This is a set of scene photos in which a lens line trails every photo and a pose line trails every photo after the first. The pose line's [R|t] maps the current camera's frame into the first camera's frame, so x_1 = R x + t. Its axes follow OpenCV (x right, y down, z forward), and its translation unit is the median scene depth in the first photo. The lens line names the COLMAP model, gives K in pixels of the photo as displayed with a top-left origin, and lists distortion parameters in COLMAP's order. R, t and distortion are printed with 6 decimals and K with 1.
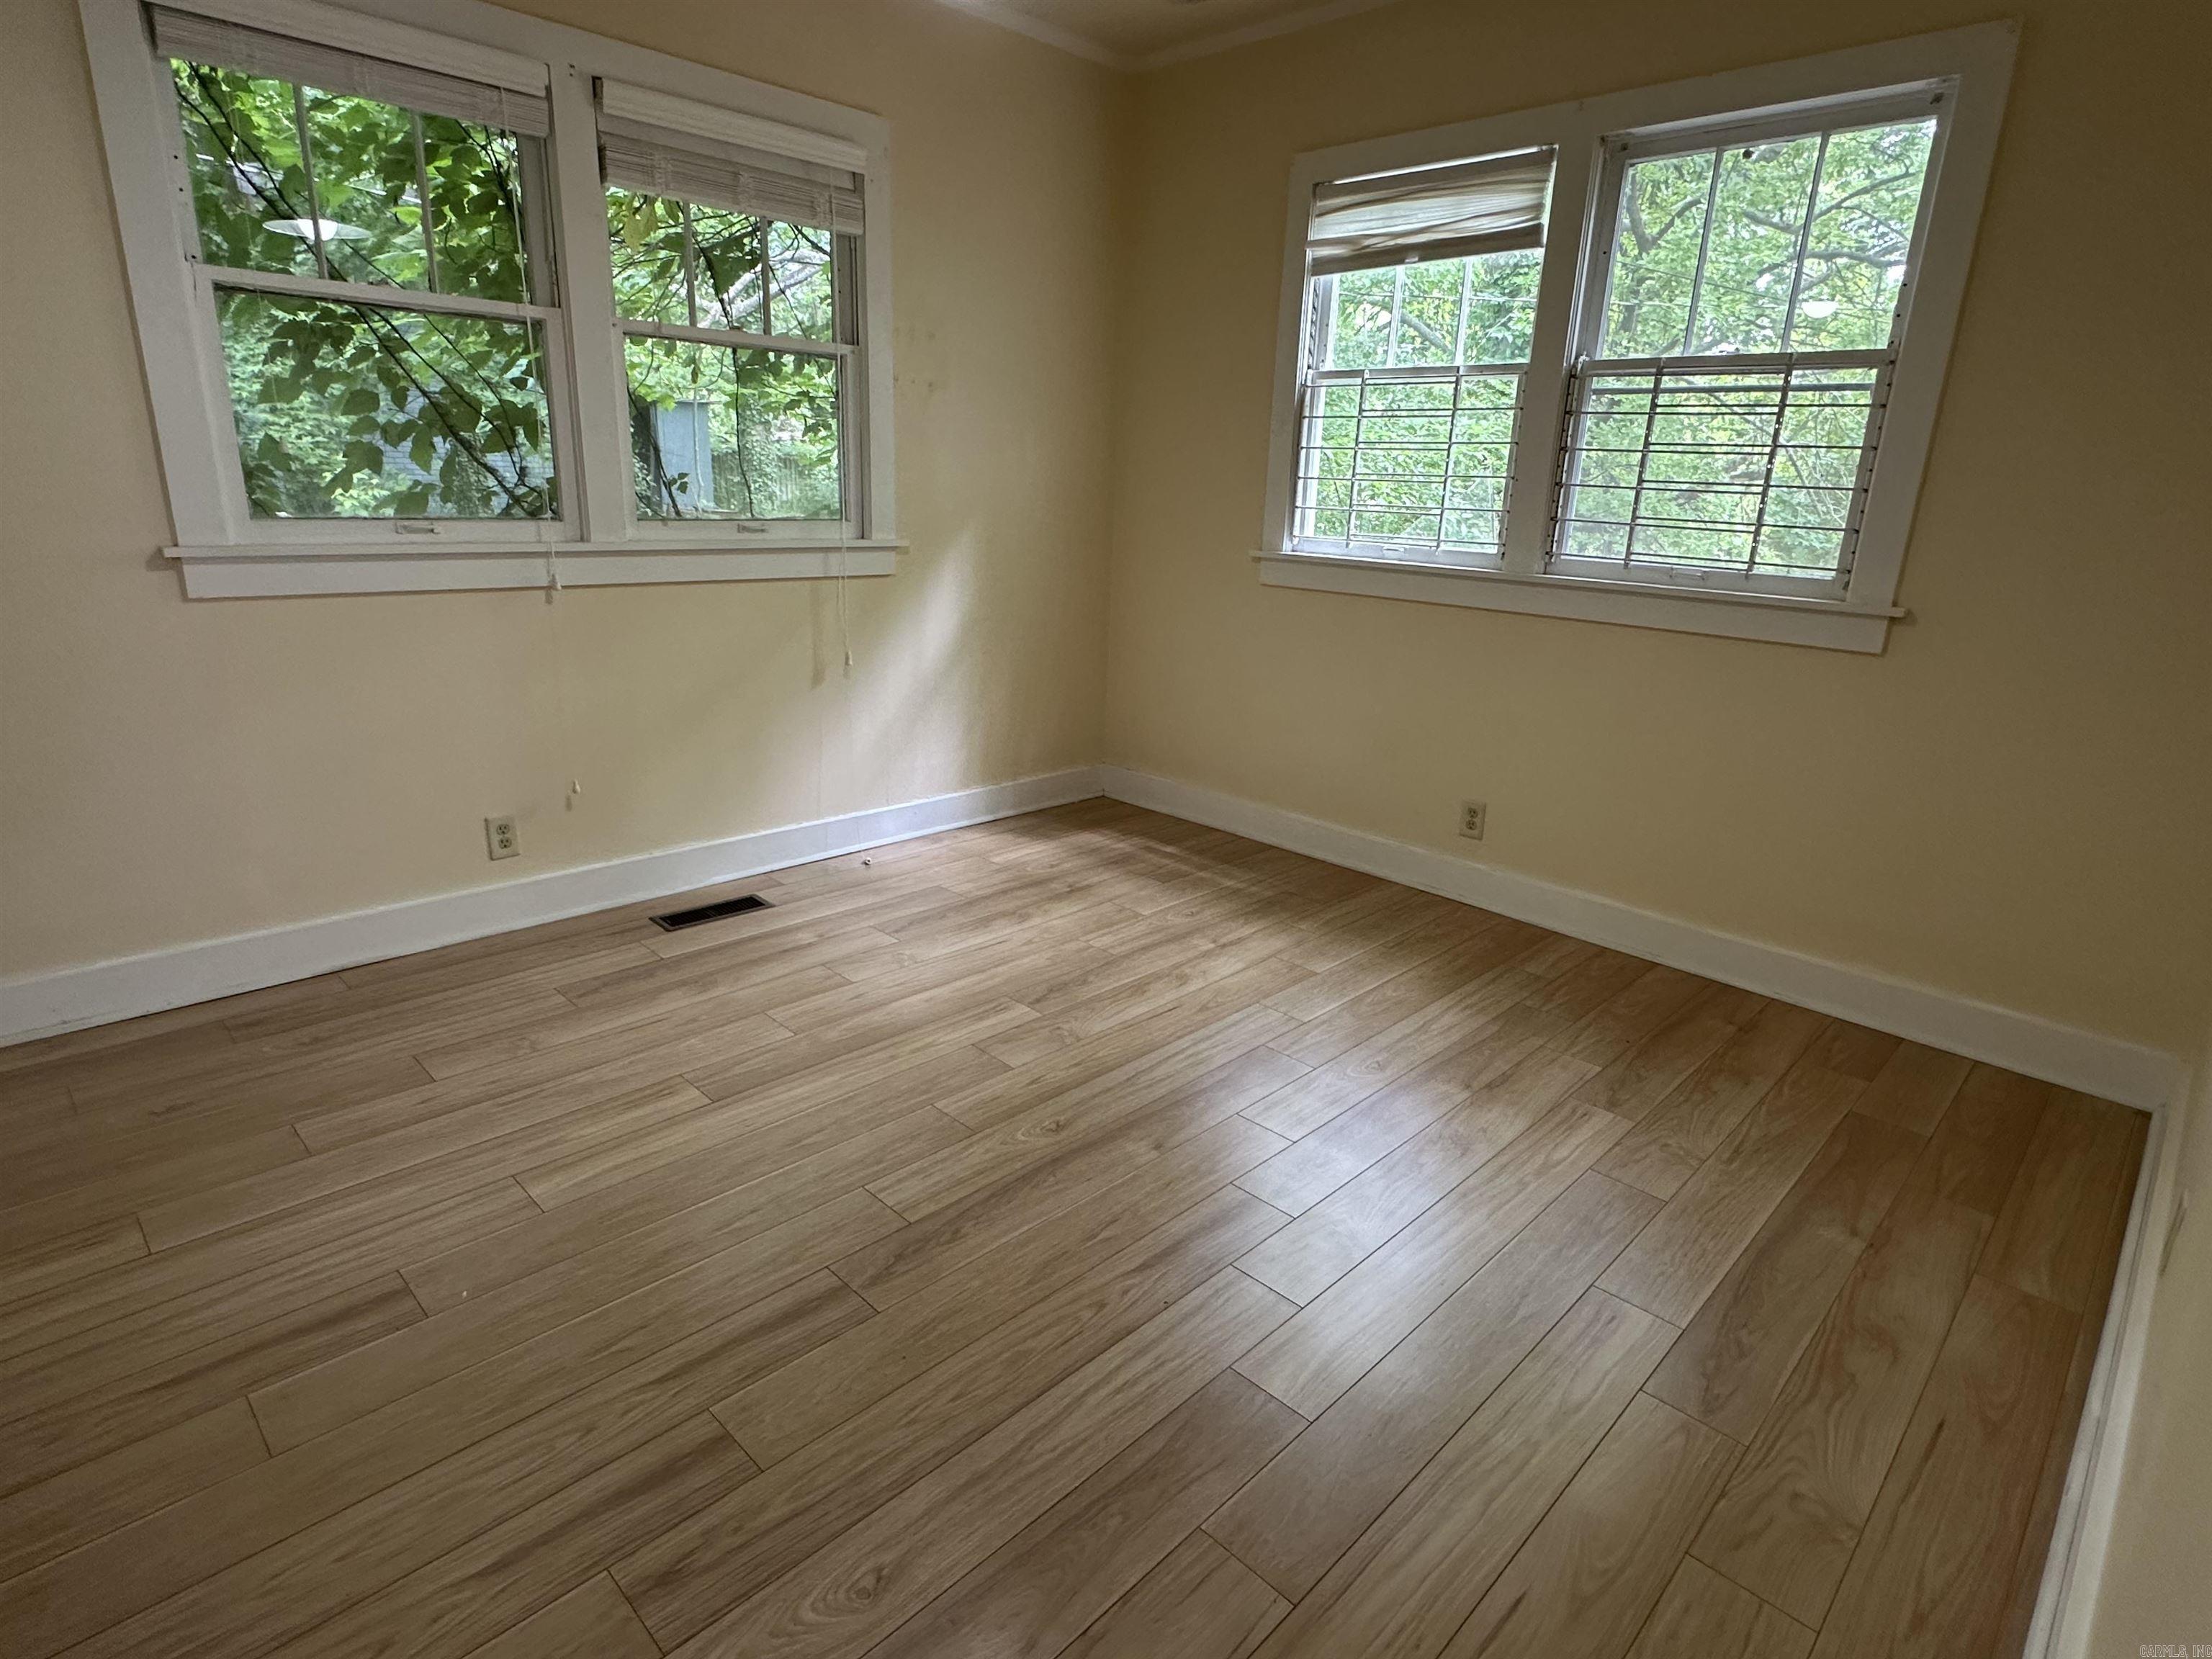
lens RADIAL K [[1164.1, 0, 1109.7], [0, 1164.1, 833.4], [0, 0, 1]] dist [-0.004935, -0.000163]
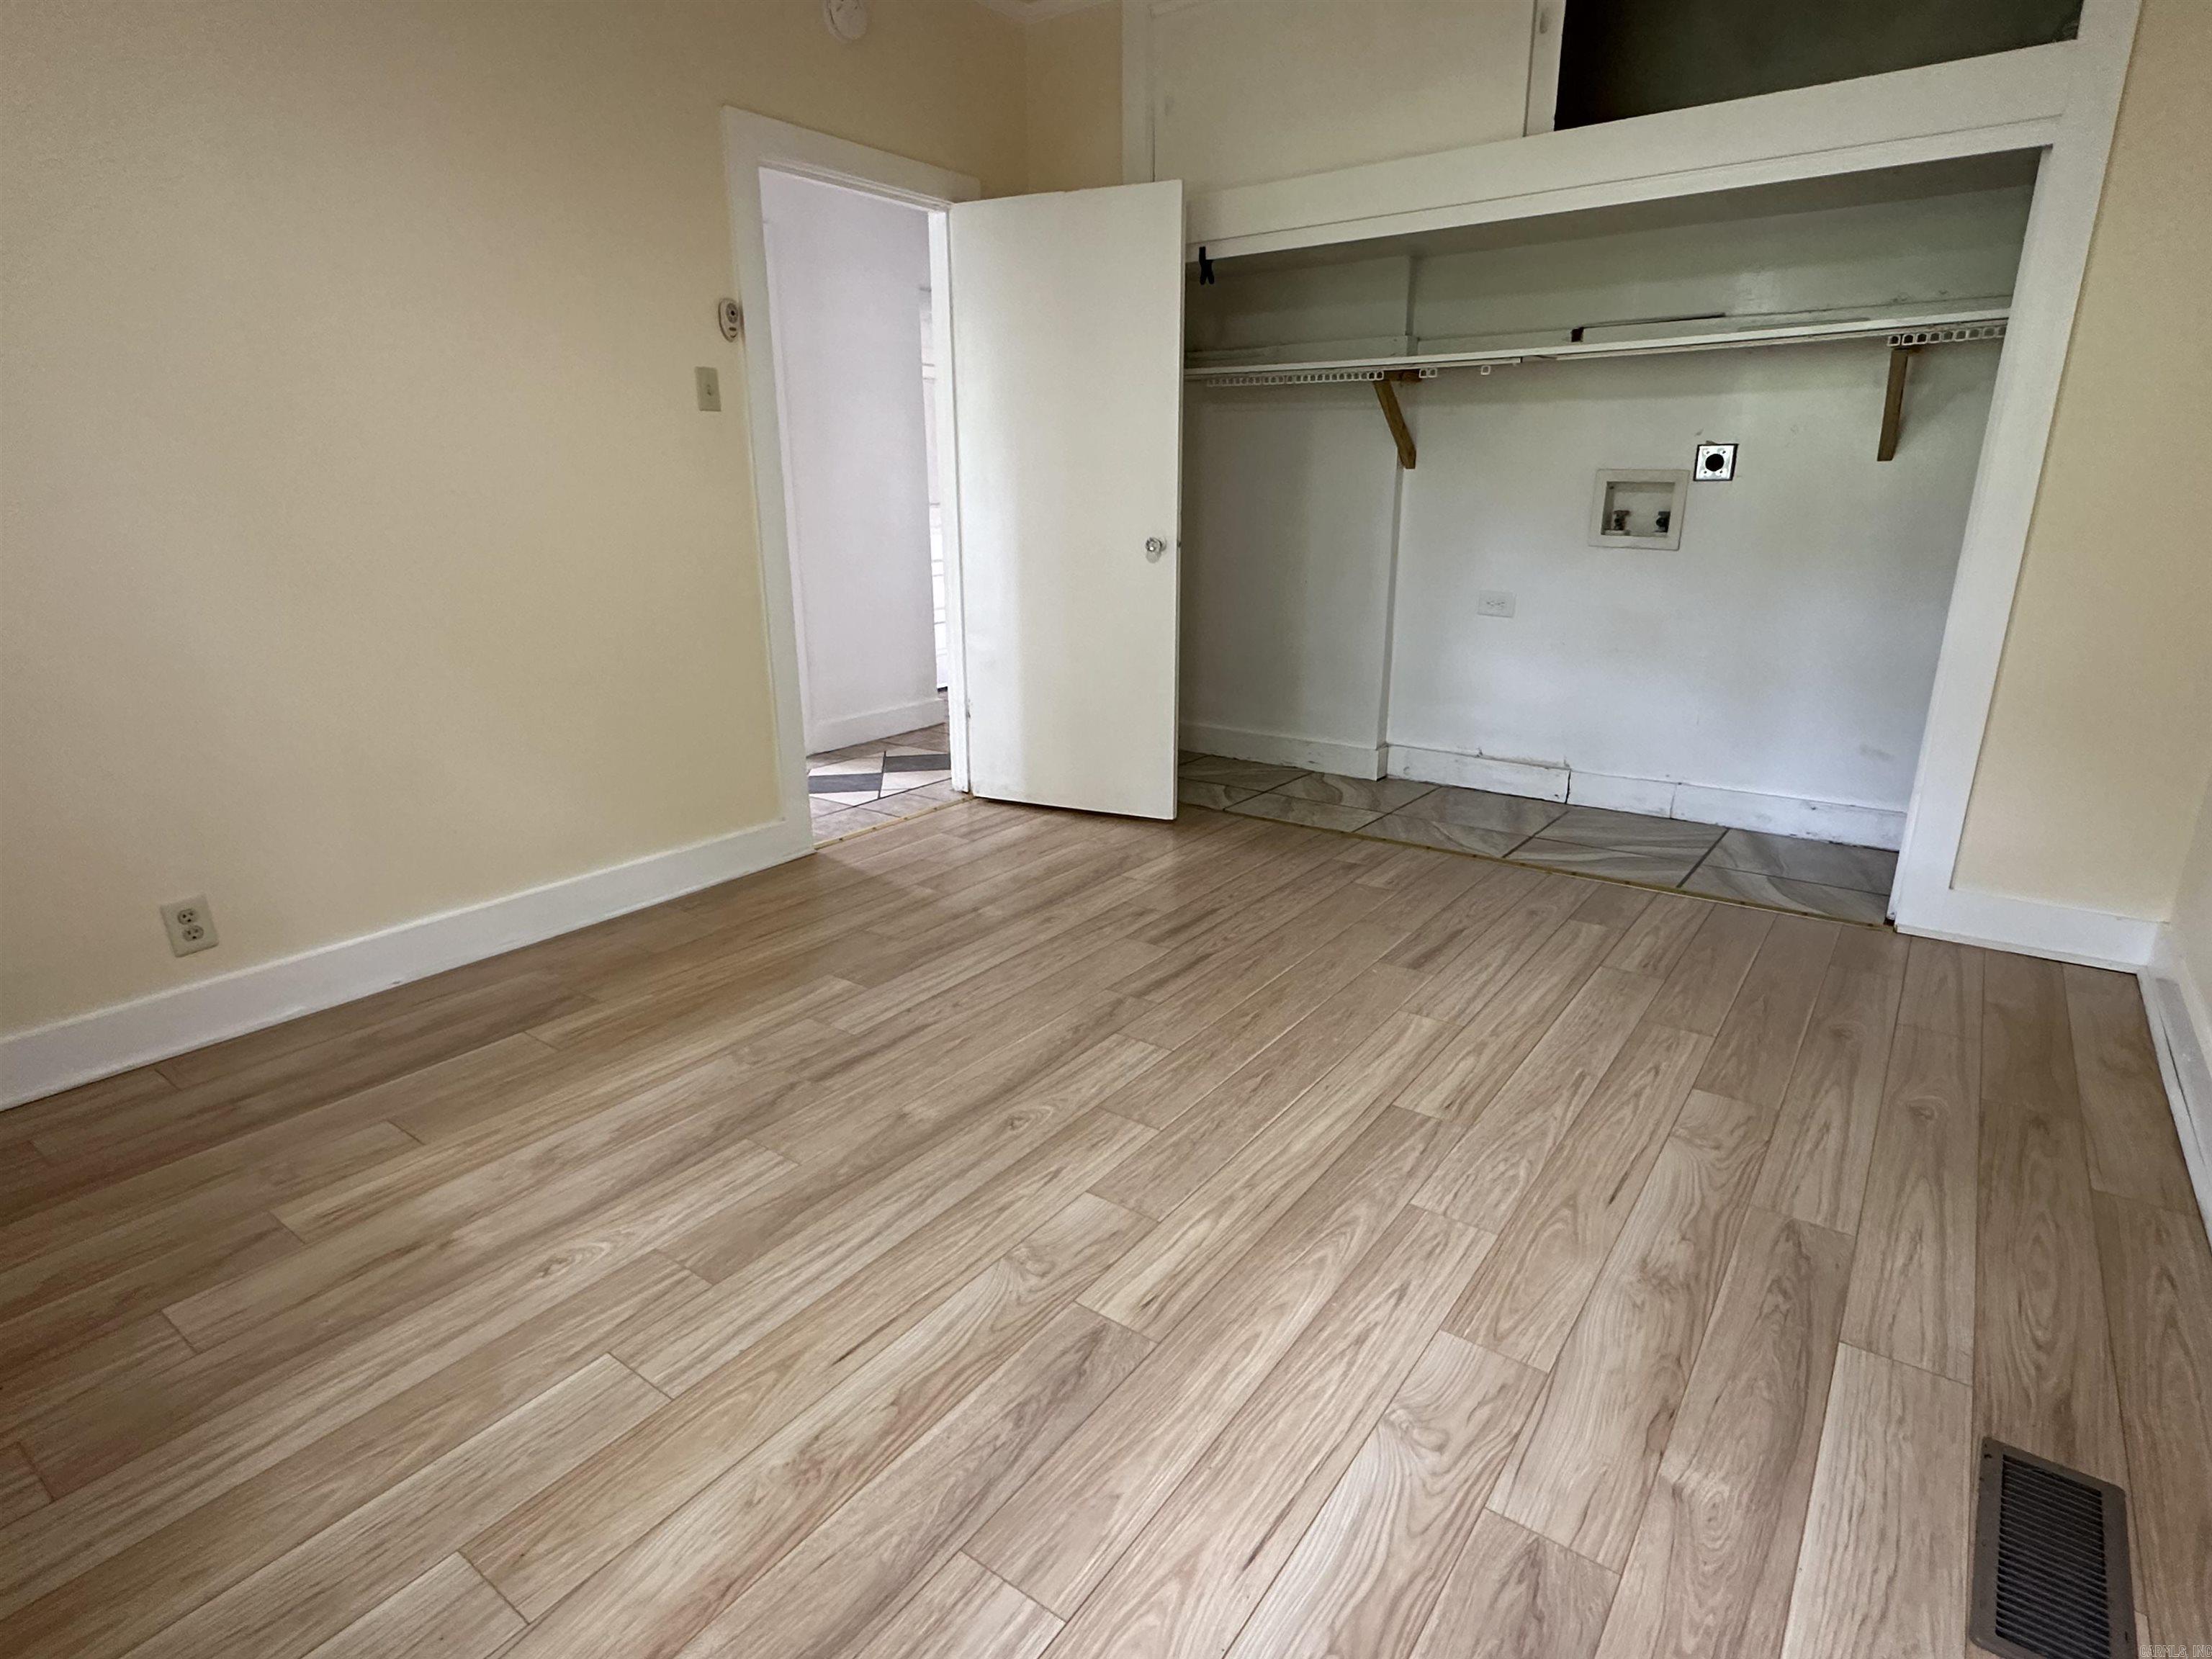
lens RADIAL K [[1164.1, 0, 1108.0], [0, 1164.1, 824.9], [0, 0, 1]] dist [-0.004935, -0.000163]
pose [[-0.988427, 0.008920, -0.151437, 0.014839], [-0.076275, 0.833682, 0.546952, -0.390237], [0.131129, 0.552173, -0.823353, 1.434180]]
